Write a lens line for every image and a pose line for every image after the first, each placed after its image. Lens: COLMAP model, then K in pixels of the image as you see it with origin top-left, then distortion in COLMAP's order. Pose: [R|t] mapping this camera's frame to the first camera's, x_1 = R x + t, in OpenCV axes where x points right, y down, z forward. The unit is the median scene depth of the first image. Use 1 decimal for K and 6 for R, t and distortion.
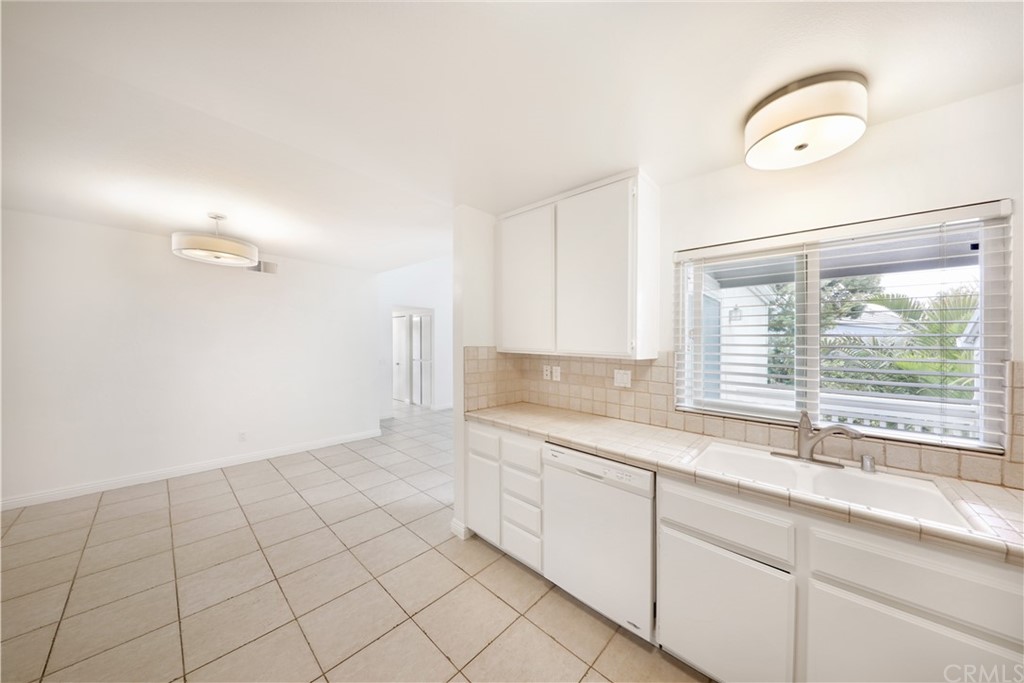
lens RADIAL K [[333.9, 0, 512.0], [0, 333.9, 341.5], [0, 0, 1]] dist [0.027646, -0.000006]
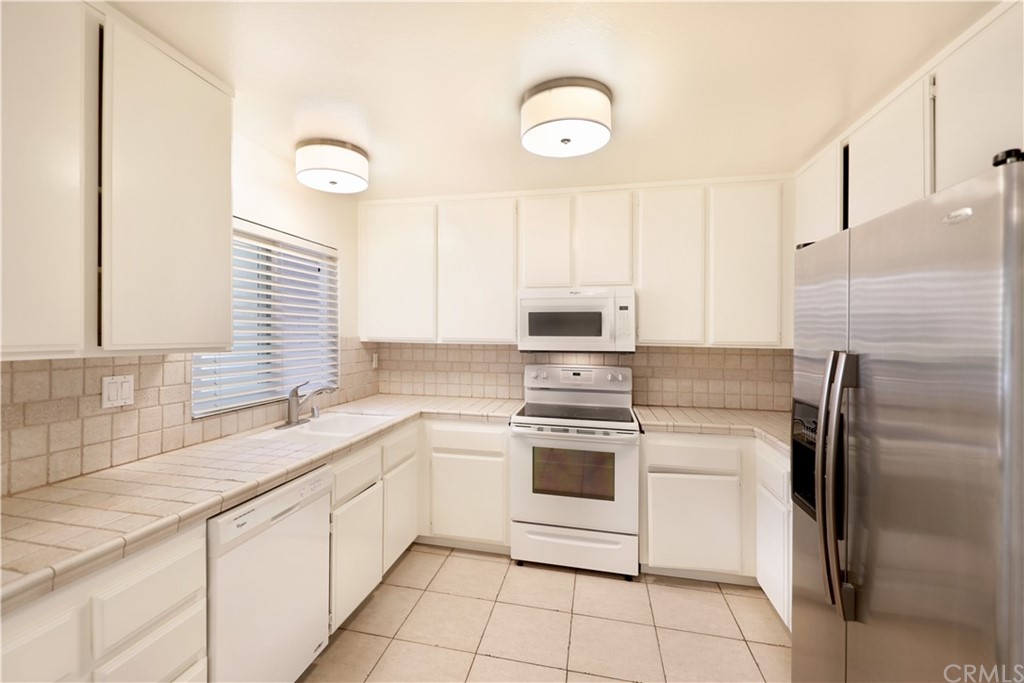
lens RADIAL K [[459.3, 0, 479.3], [0, 459.3, 330.0], [0, 0, 1]] dist [0.000991, 0.000106]
pose [[-0.486208, -0.002668, 0.873839, -0.652562], [-0.007918, 0.999968, -0.001353, 0.005822], [-0.873807, -0.007577, -0.486213, 0.891587]]
